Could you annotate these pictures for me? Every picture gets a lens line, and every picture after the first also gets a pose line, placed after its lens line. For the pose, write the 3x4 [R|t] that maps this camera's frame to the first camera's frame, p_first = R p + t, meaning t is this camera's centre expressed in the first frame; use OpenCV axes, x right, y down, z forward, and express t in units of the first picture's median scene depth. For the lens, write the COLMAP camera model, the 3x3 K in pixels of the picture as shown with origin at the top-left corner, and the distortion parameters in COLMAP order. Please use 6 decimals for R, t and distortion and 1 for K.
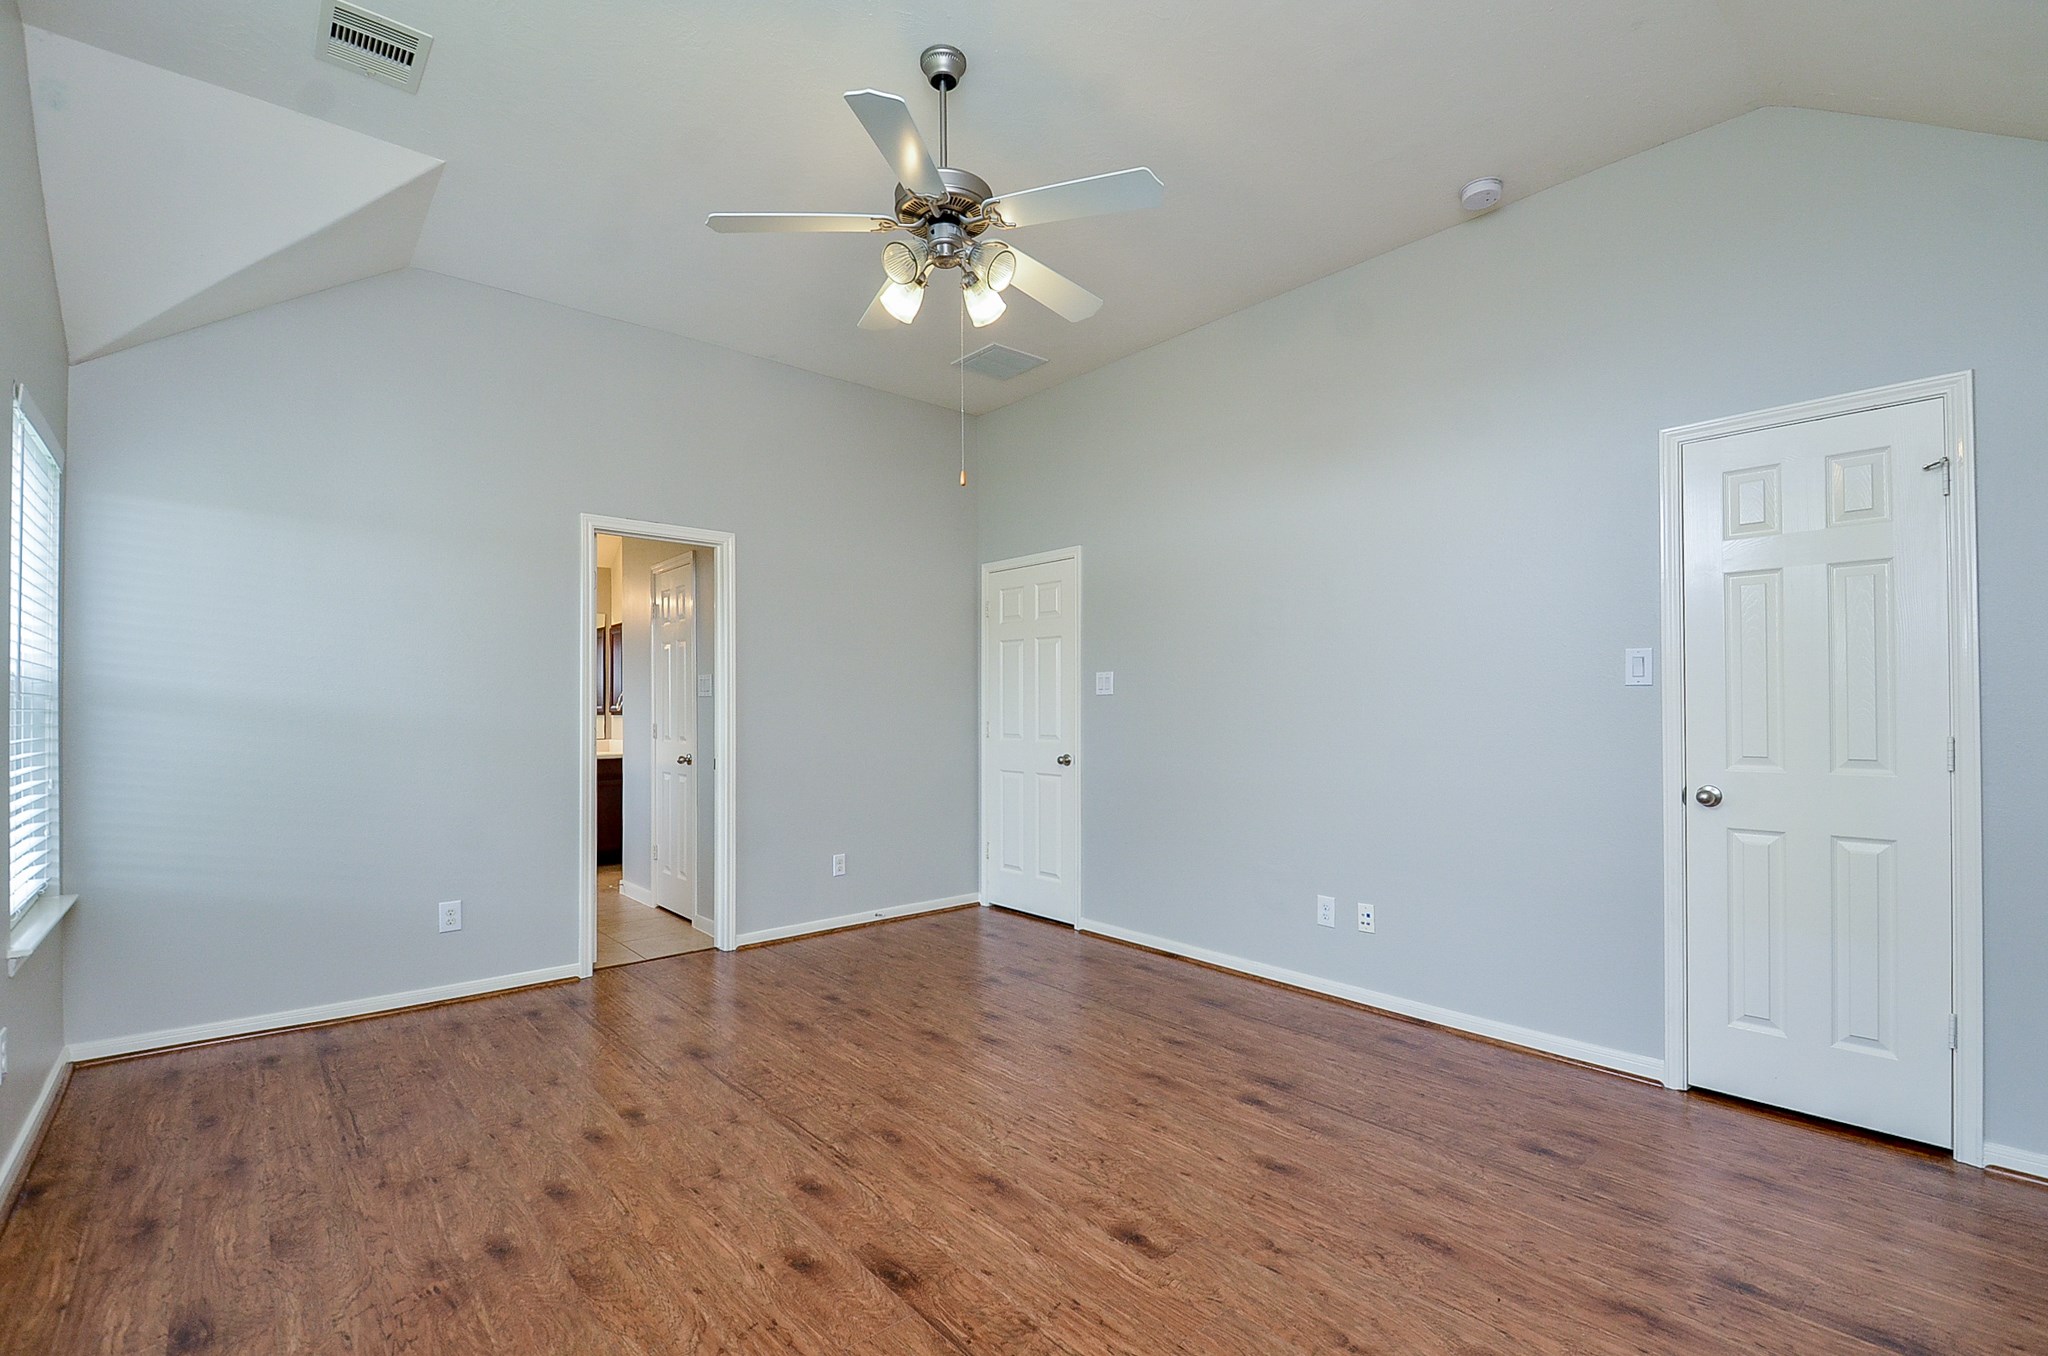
lens RADIAL K [[900.5, 0, 1034.4], [0, 900.5, 692.5], [0, 0, 1]] dist [0.029070, -0.025805]
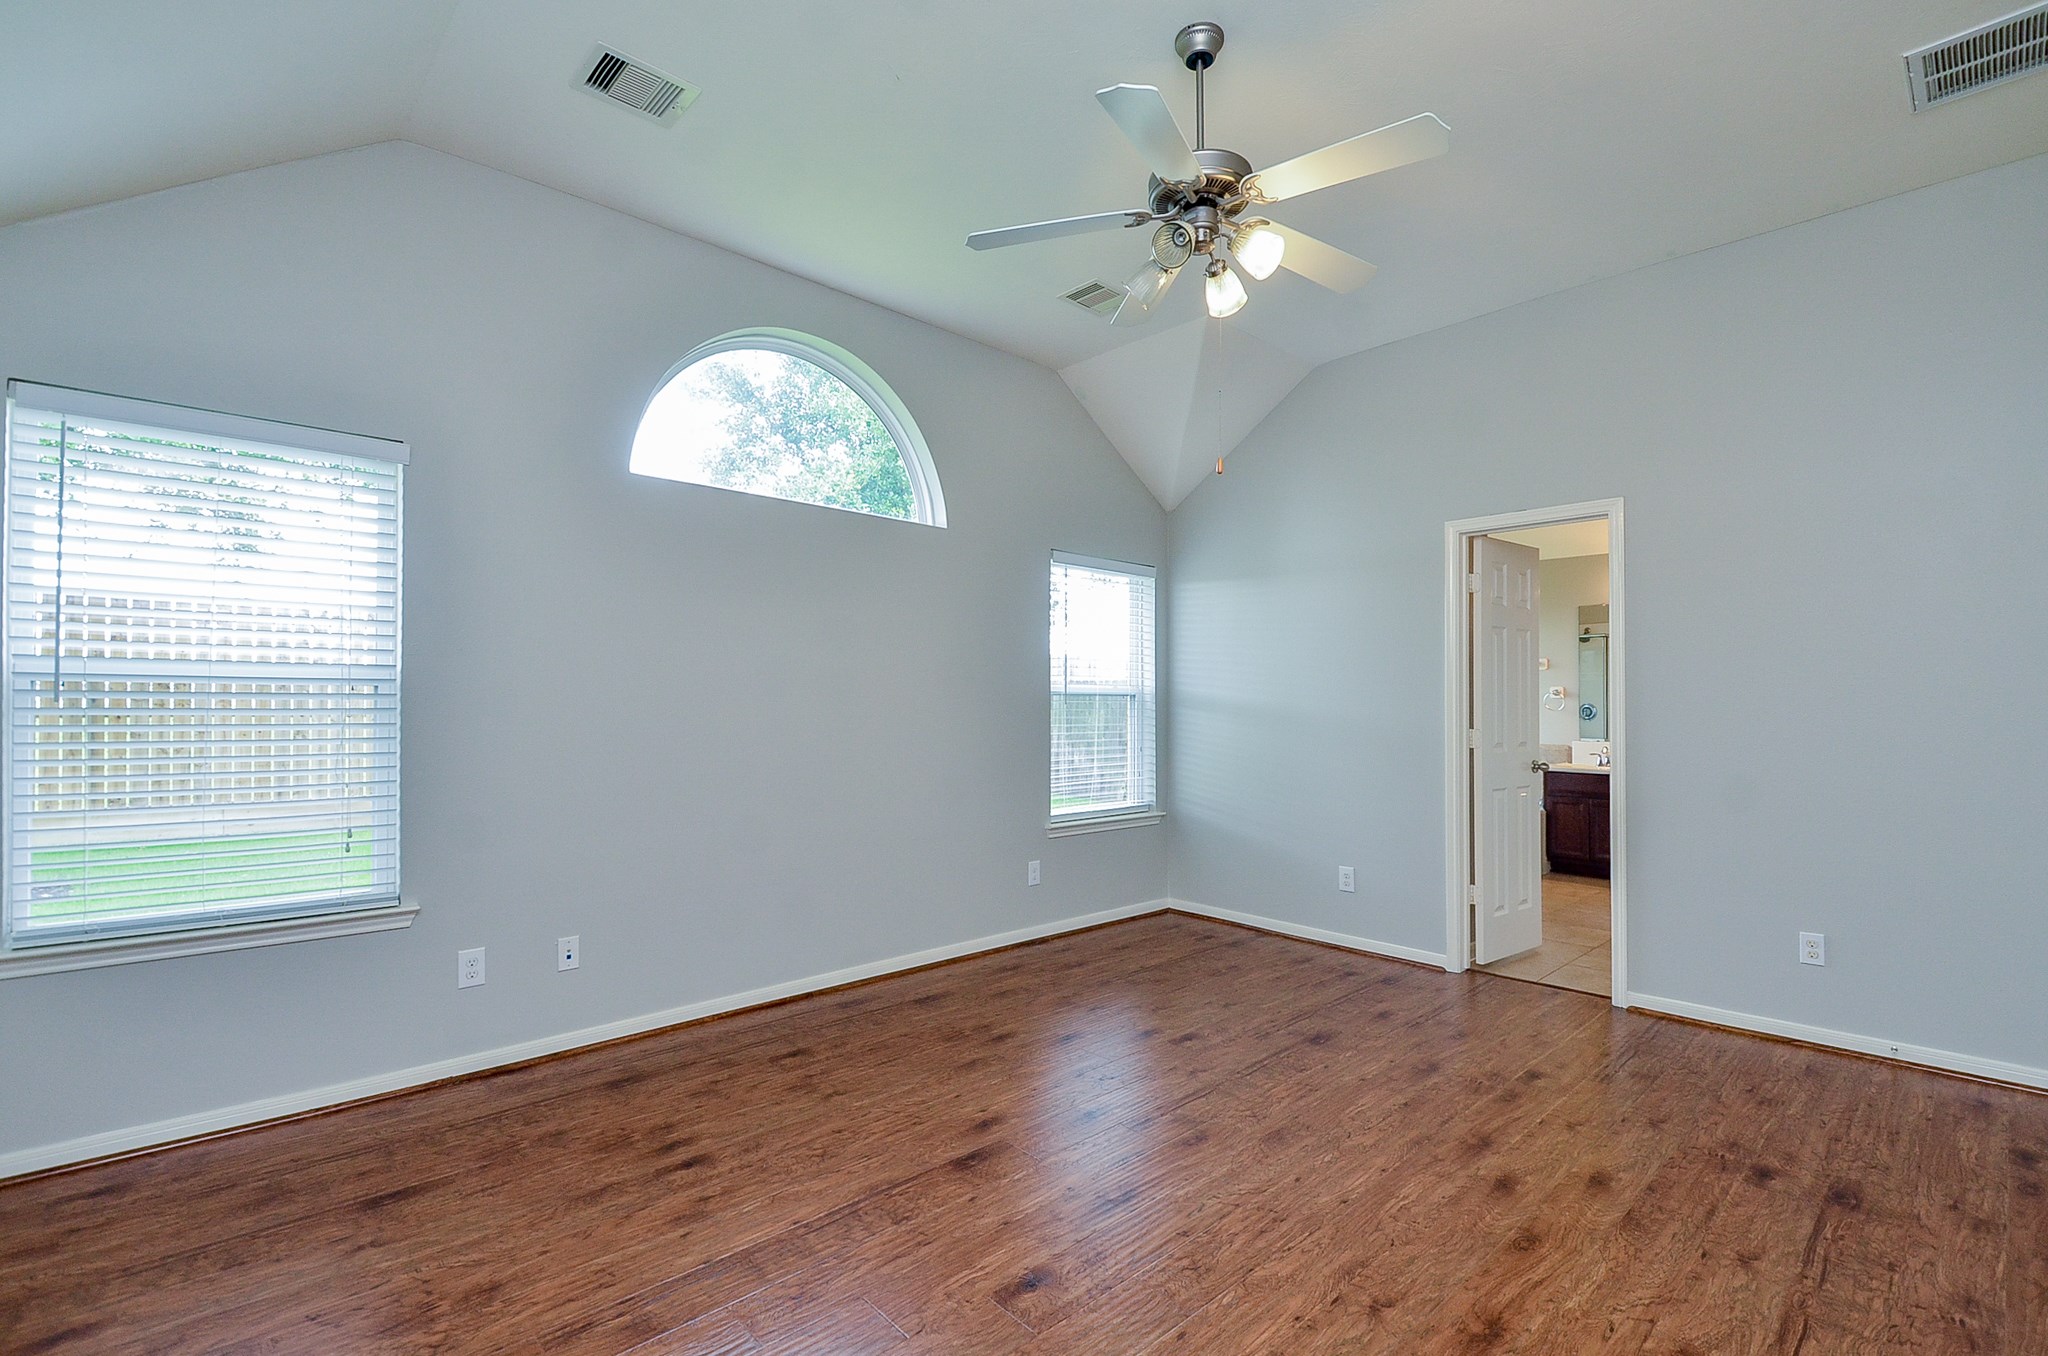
lens RADIAL K [[900.5, 0, 1034.4], [0, 900.5, 692.5], [0, 0, 1]] dist [0.029070, -0.025805]
pose [[0.051270, -0.008017, -0.998653, 0.670426], [0.013480, 0.999882, -0.007335, -0.006312], [0.998594, -0.013086, 0.051372, 0.607192]]
